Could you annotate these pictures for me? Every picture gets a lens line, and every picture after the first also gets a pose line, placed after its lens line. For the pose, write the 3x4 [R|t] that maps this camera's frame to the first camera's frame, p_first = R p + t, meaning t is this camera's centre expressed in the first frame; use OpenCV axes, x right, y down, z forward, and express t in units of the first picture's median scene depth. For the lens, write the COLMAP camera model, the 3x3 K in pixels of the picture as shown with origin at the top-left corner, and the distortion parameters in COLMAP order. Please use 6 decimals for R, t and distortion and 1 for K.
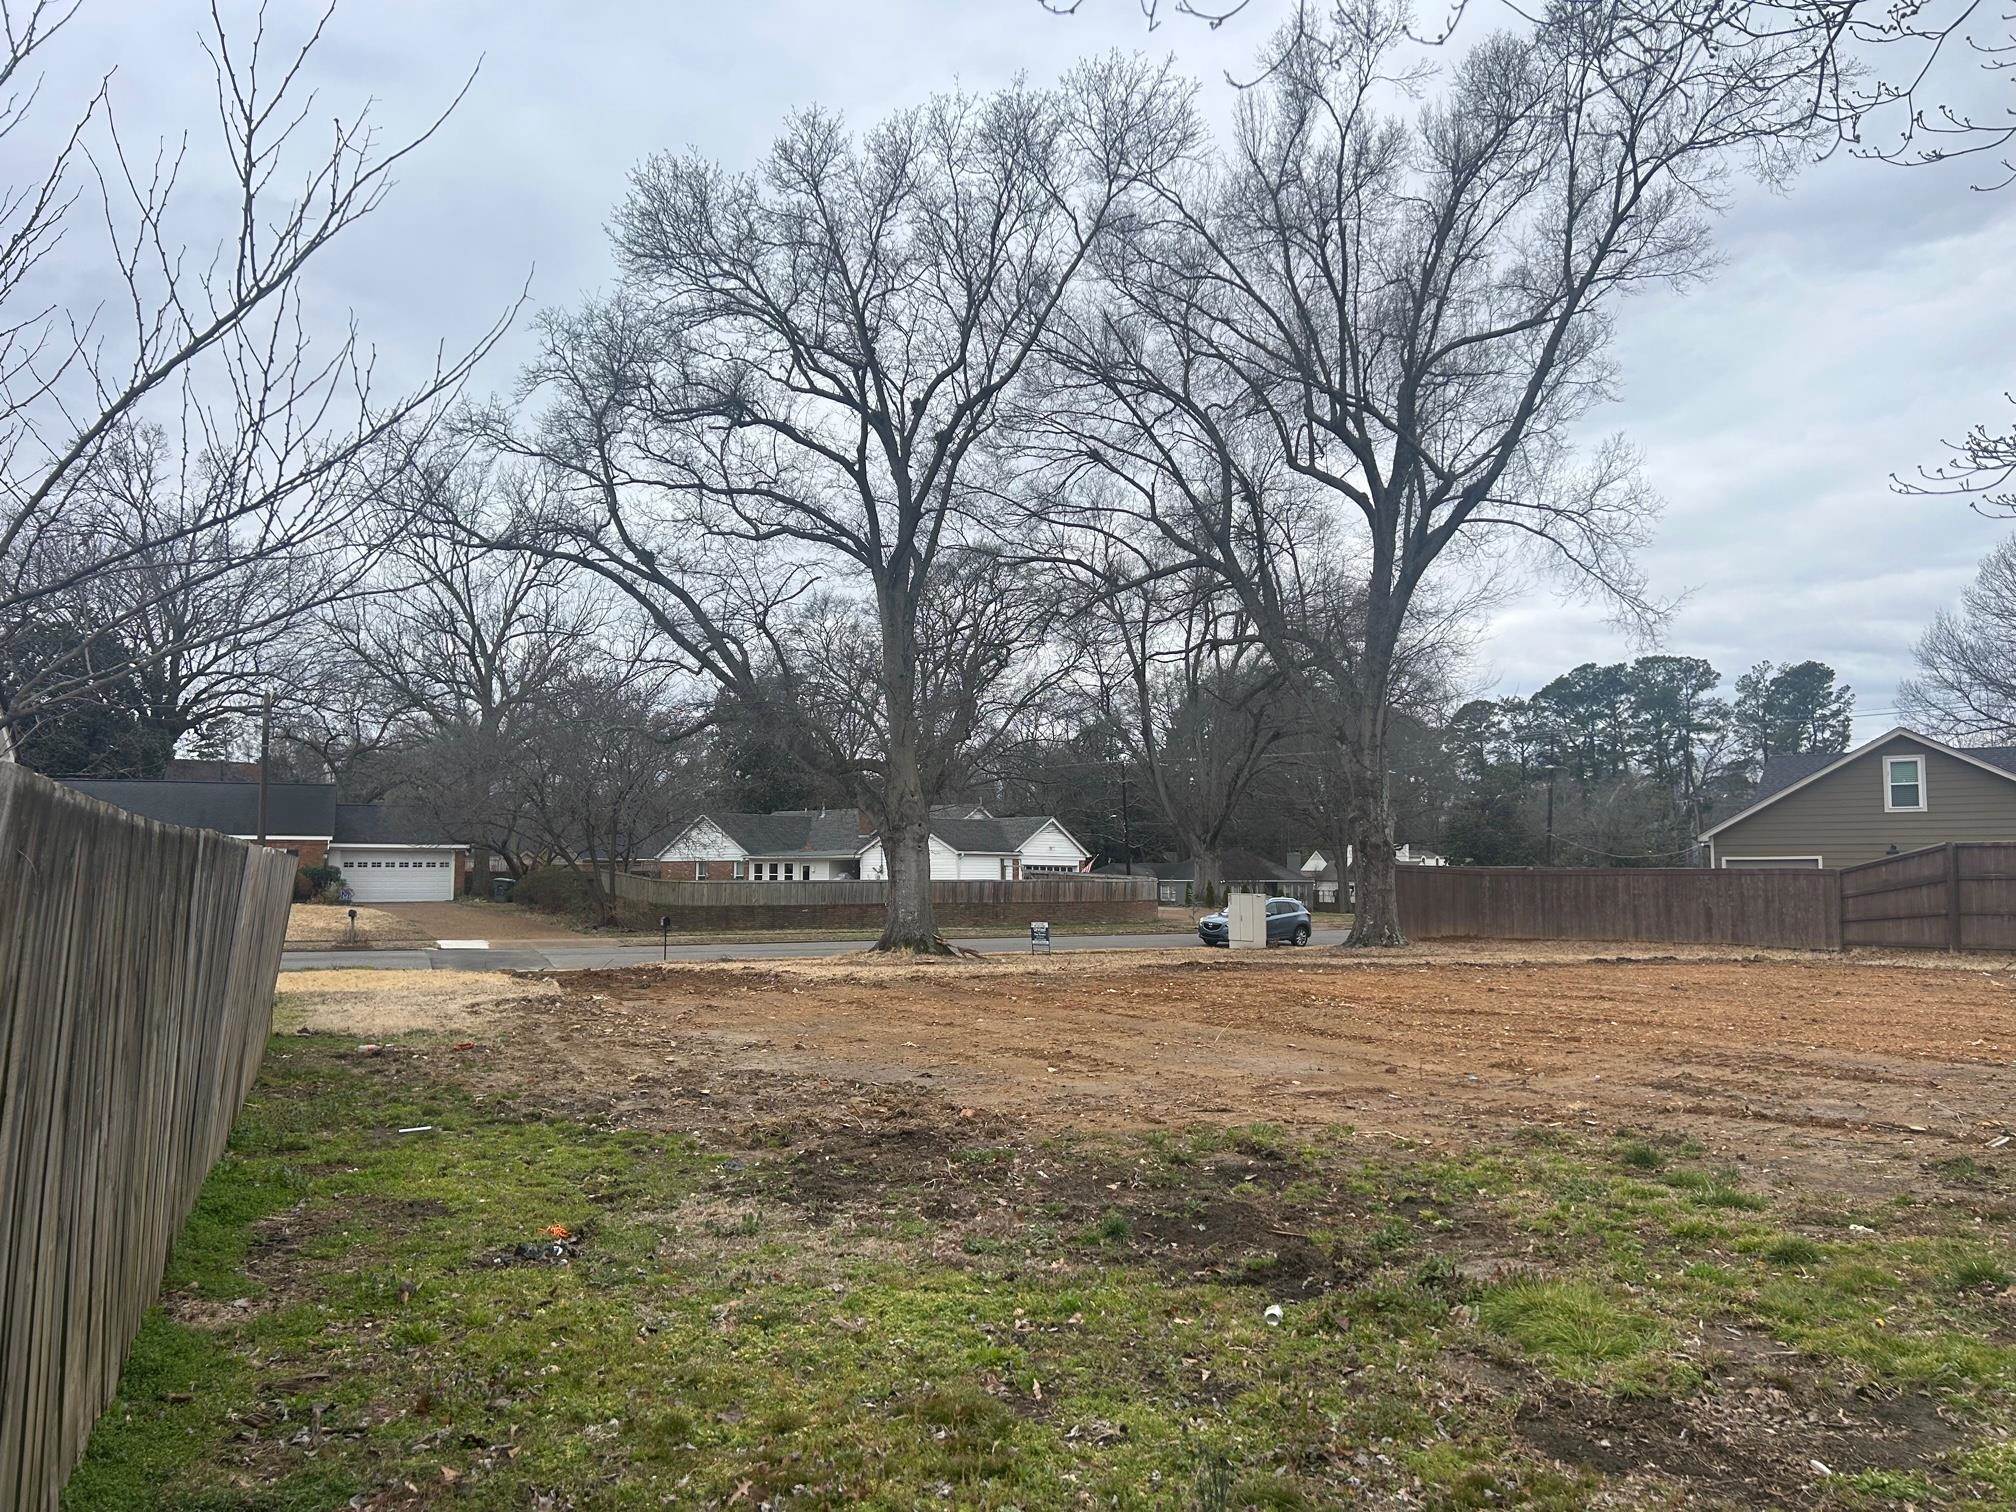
lens RADIAL K [[1515.1, 0, 1008.8], [0, 1515.1, 750.9], [0, 0, 1]] dist [0.008454, 0.000802]
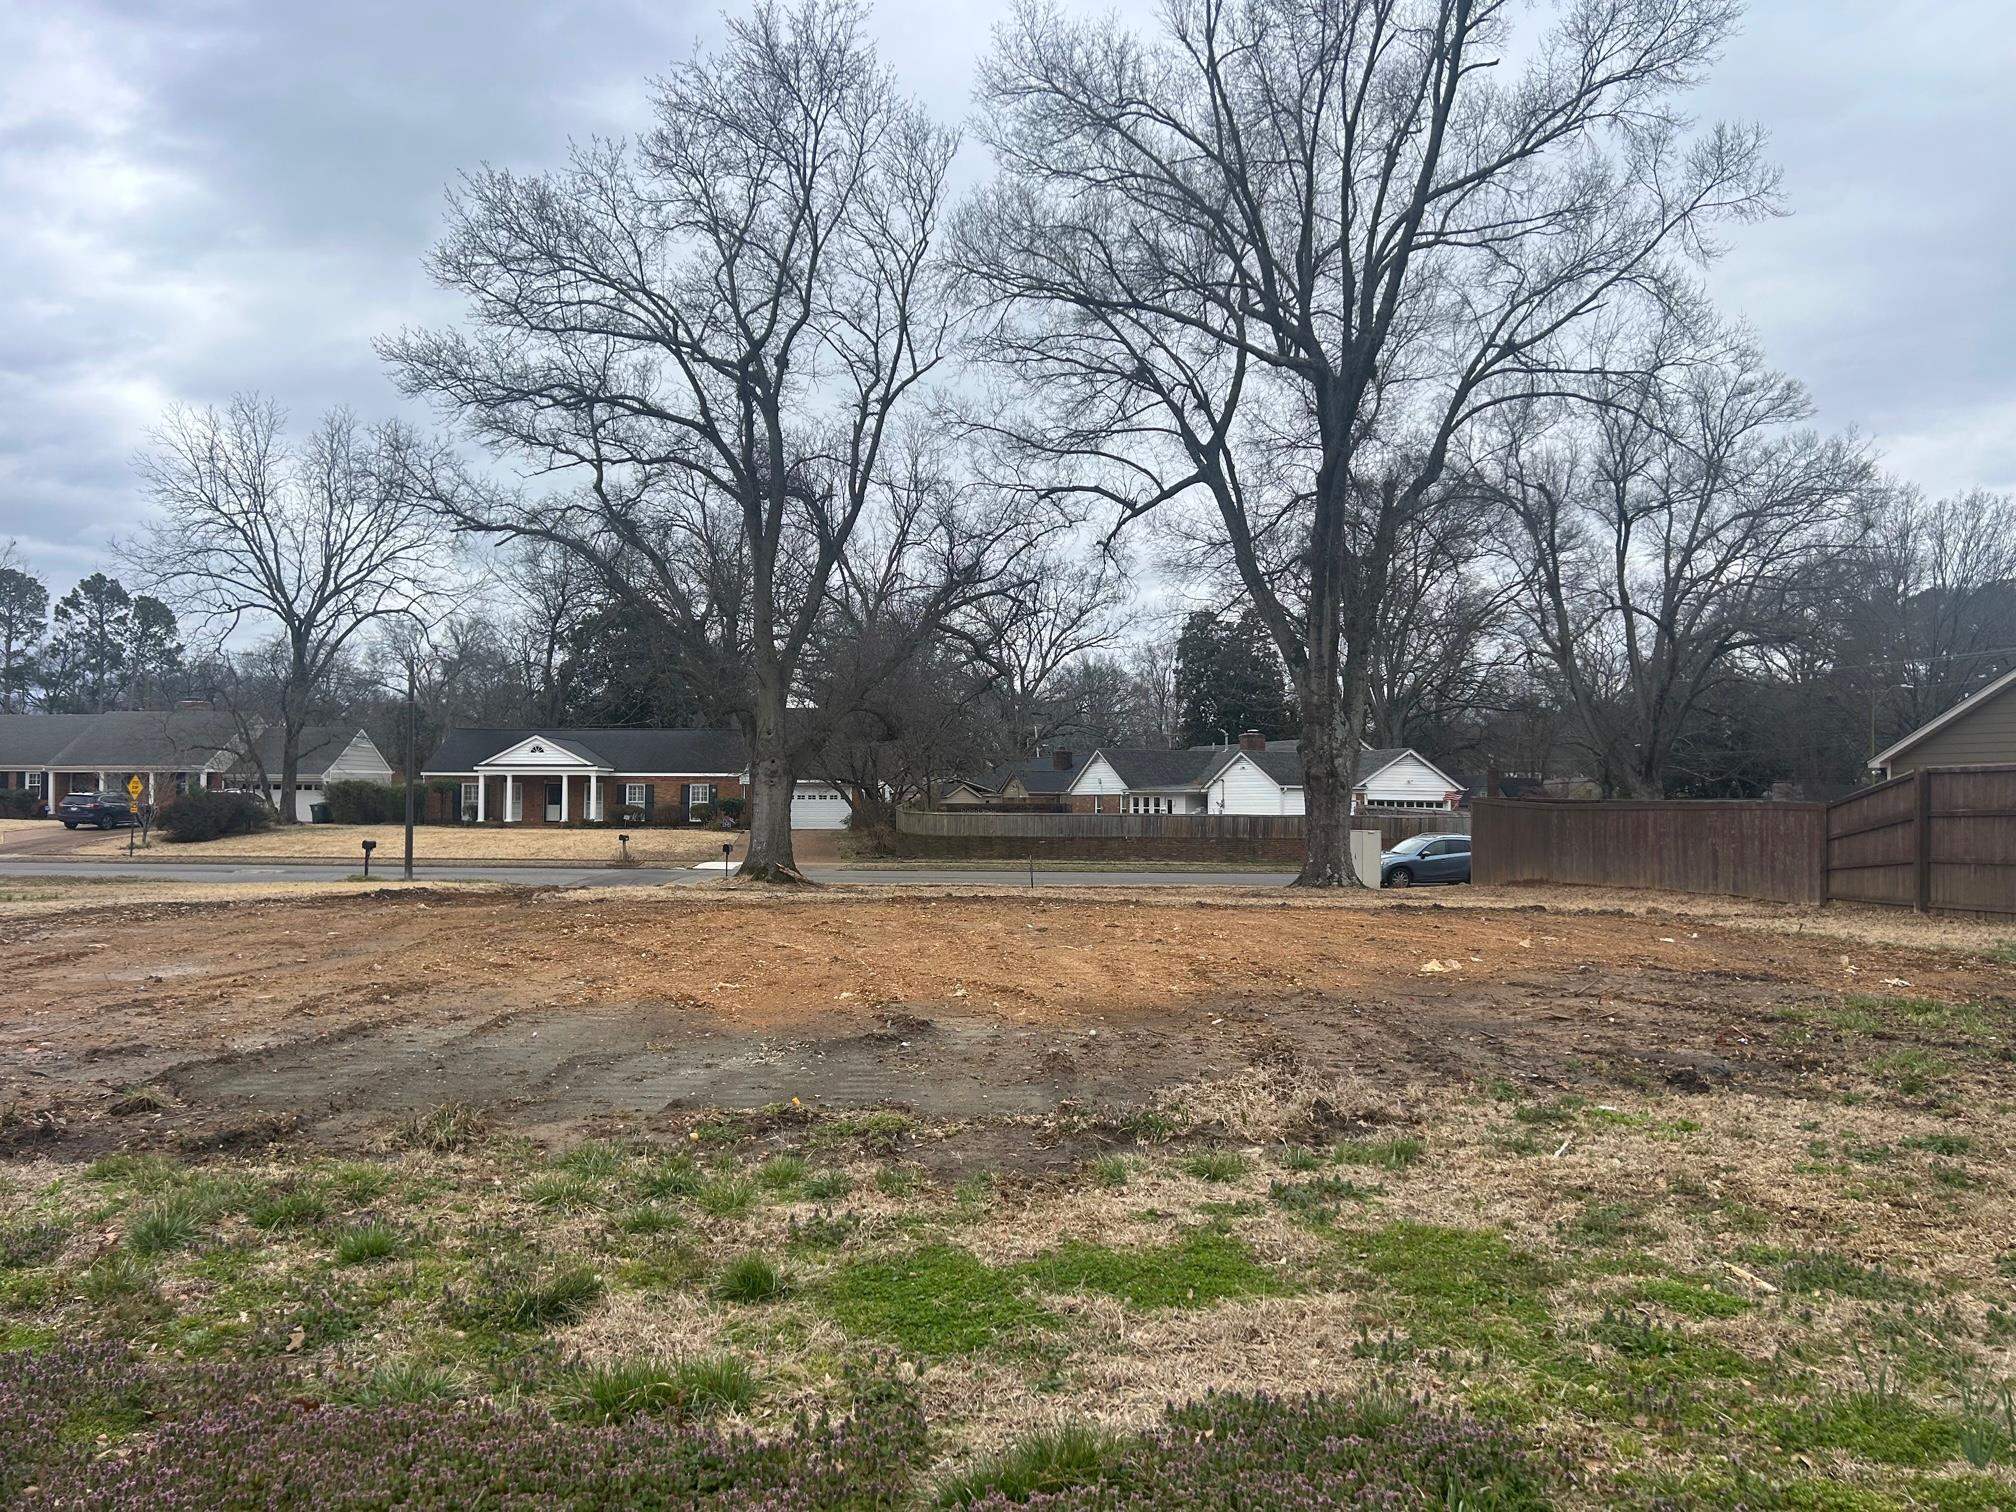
lens RADIAL K [[1515.1, 0, 1010.0], [0, 1515.1, 765.1], [0, 0, 1]] dist [0.008454, 0.000802]
pose [[0.882121, -0.008777, -0.470942, 0.433093], [0.033137, 0.998505, 0.043460, 0.008733], [0.469857, -0.053943, 0.881093, 0.096968]]
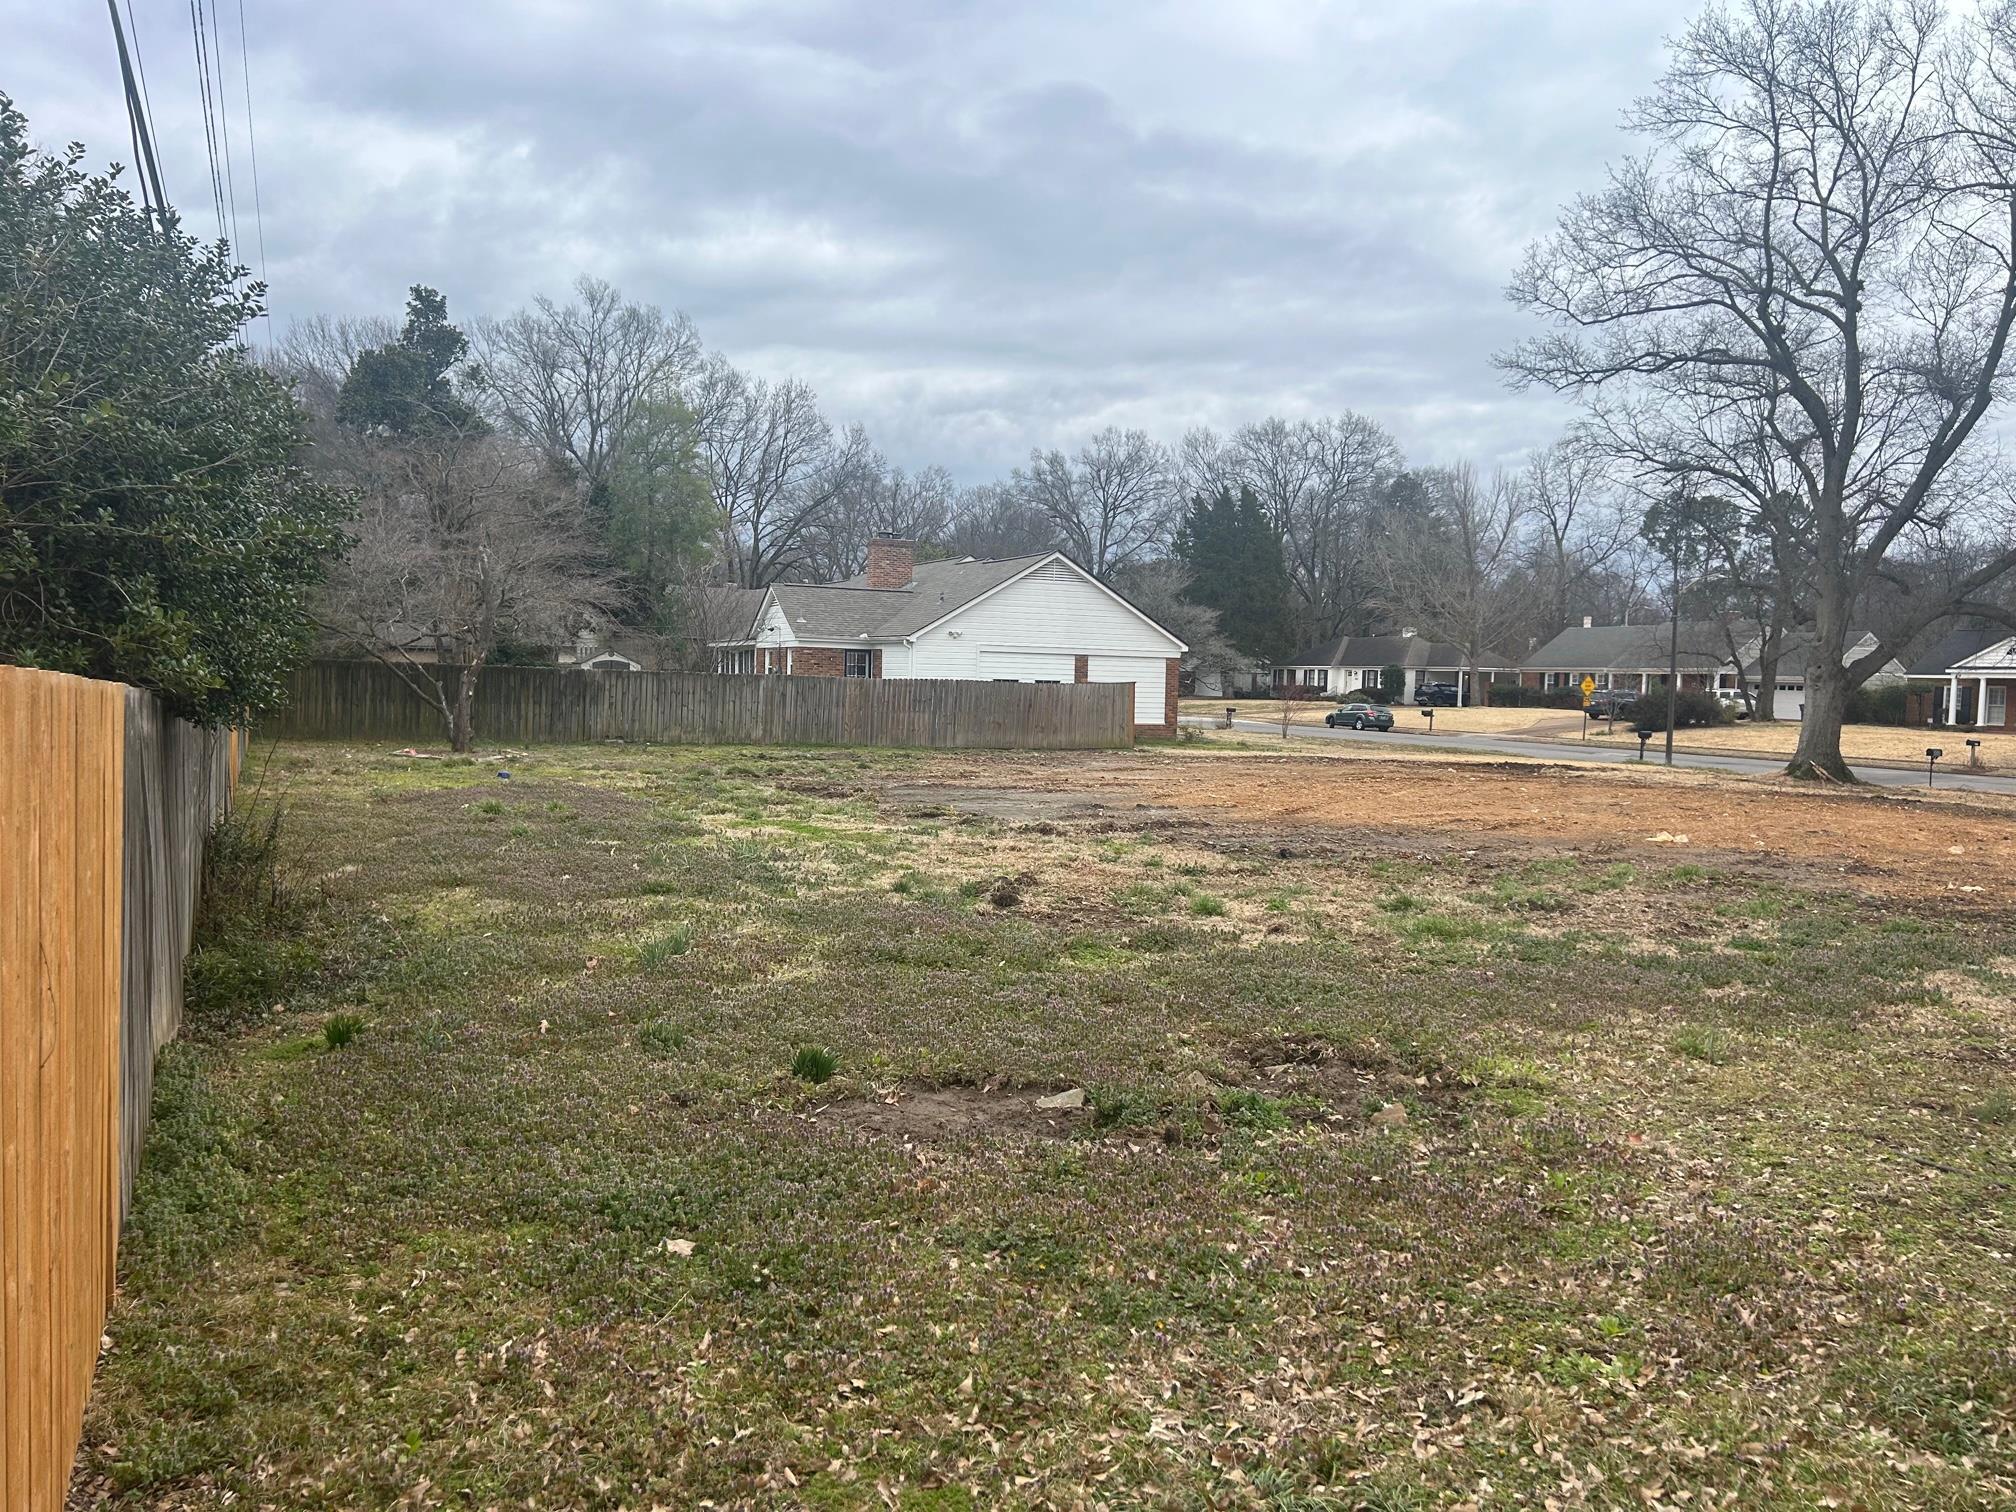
lens RADIAL K [[1515.1, 0, 1006.9], [0, 1515.1, 752.6], [0, 0, 1]] dist [0.008454, 0.000802]
pose [[-0.007395, 0.048631, -0.998789, 0.813321], [0.052436, 0.997461, 0.048178, 0.020196], [0.998597, -0.052016, -0.009926, 0.278175]]
